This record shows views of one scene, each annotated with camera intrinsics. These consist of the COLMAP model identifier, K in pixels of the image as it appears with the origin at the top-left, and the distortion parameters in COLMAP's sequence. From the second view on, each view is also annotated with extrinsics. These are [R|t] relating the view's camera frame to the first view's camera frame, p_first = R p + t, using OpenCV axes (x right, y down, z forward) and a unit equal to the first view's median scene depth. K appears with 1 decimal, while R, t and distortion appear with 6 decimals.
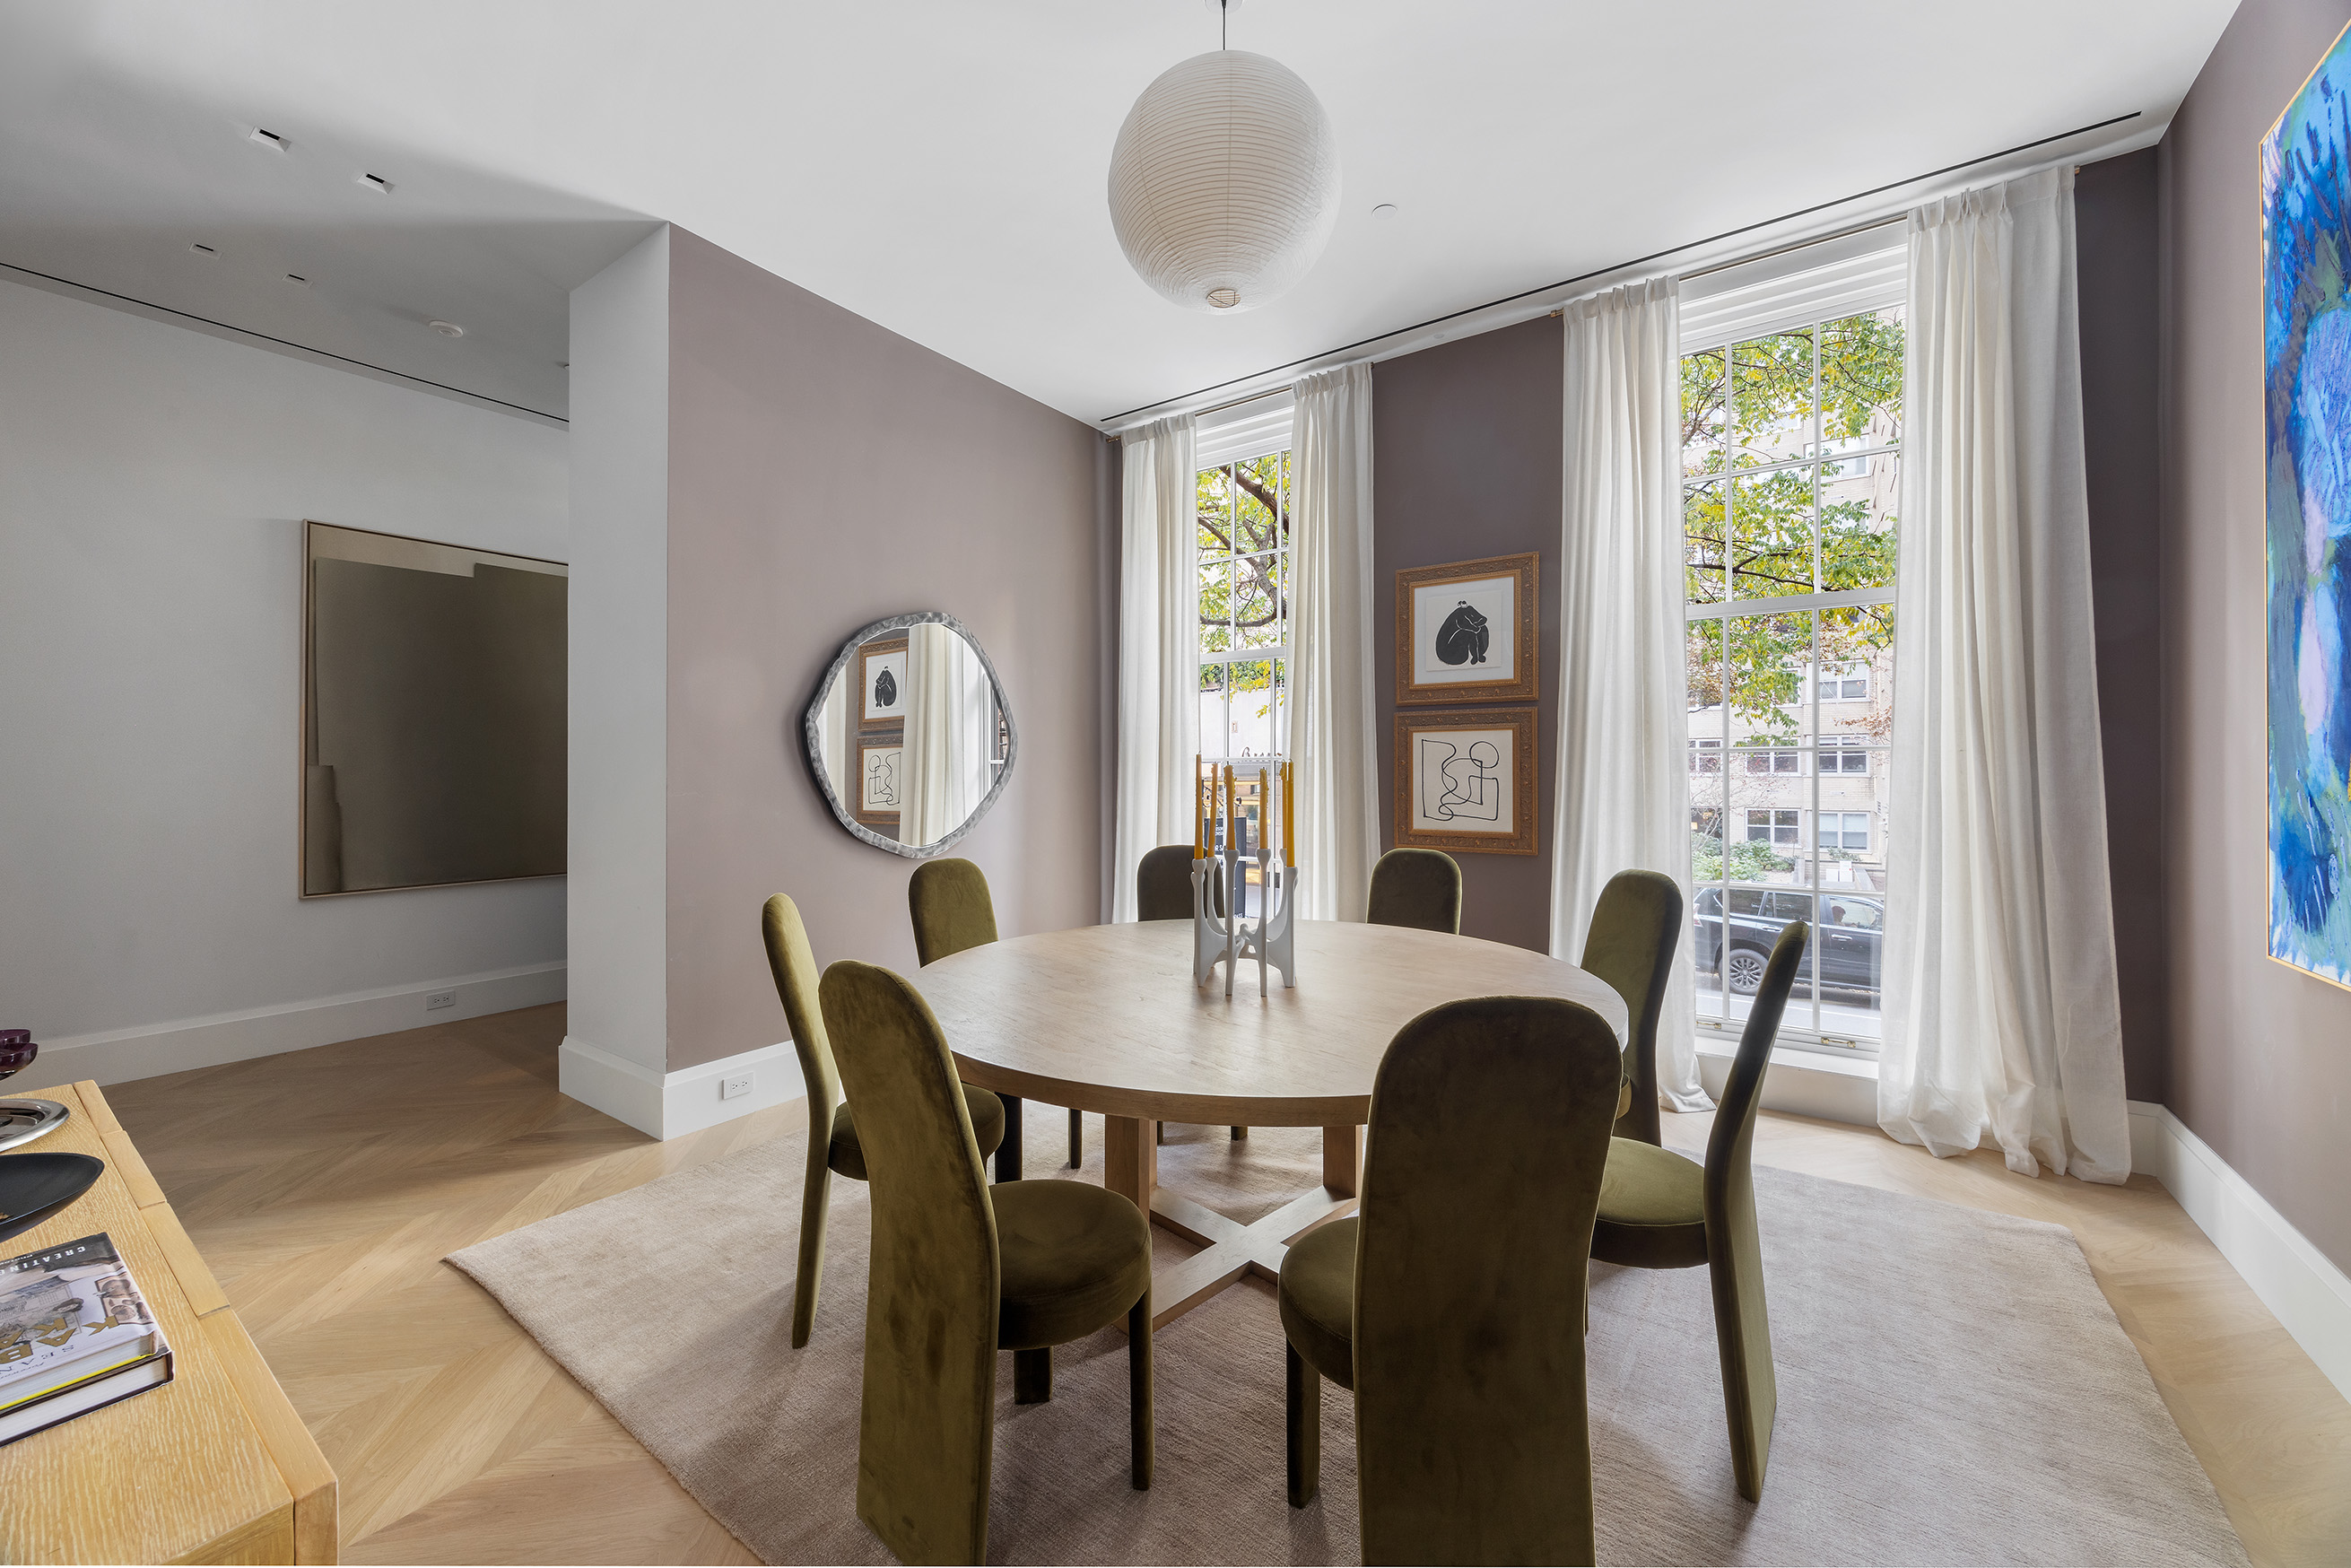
lens RADIAL K [[902.8, 0, 1174.7], [0, 902.8, 779.5], [0, 0, 1]] dist [-0.000008, 0.000038]
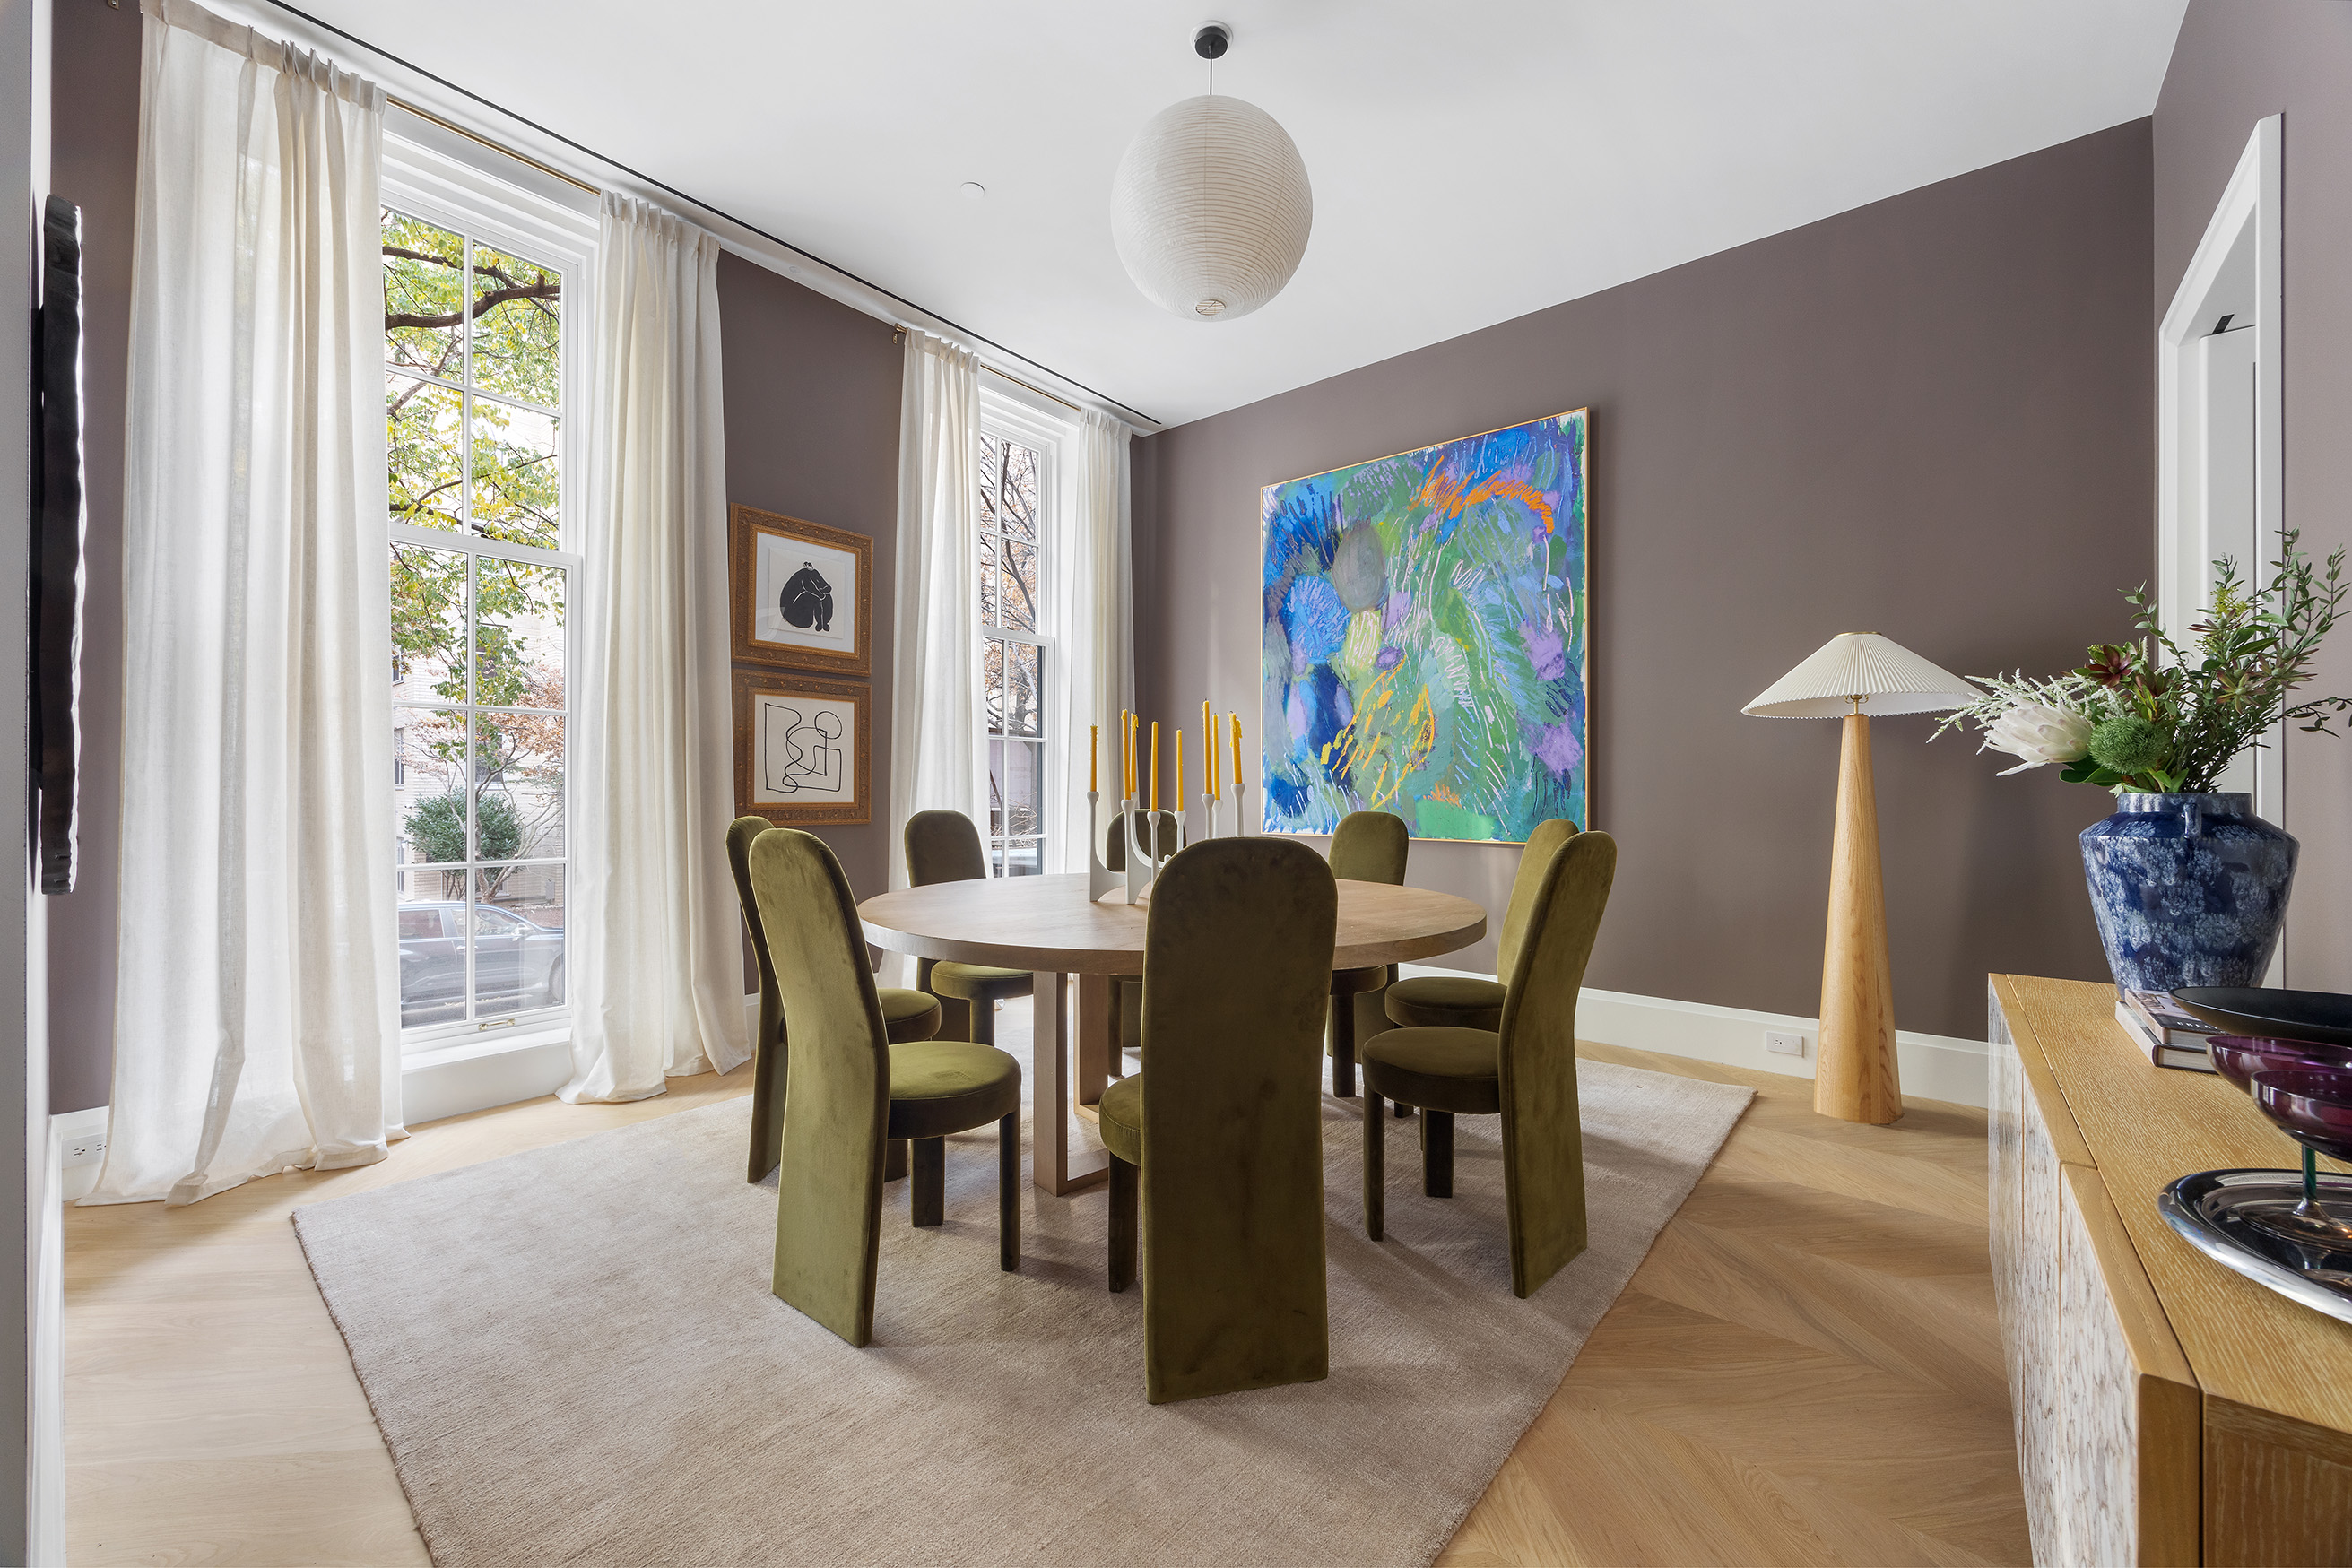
lens RADIAL K [[903.0, 0, 1174.9], [0, 903.0, 783.1], [0, 0, 1]] dist [-0.000008, 0.000038]
pose [[0.084357, 0.002787, 0.996432, -0.604877], [-0.003714, 0.999990, -0.002482, 0.037140], [-0.996429, -0.003491, 0.084367, 0.536370]]
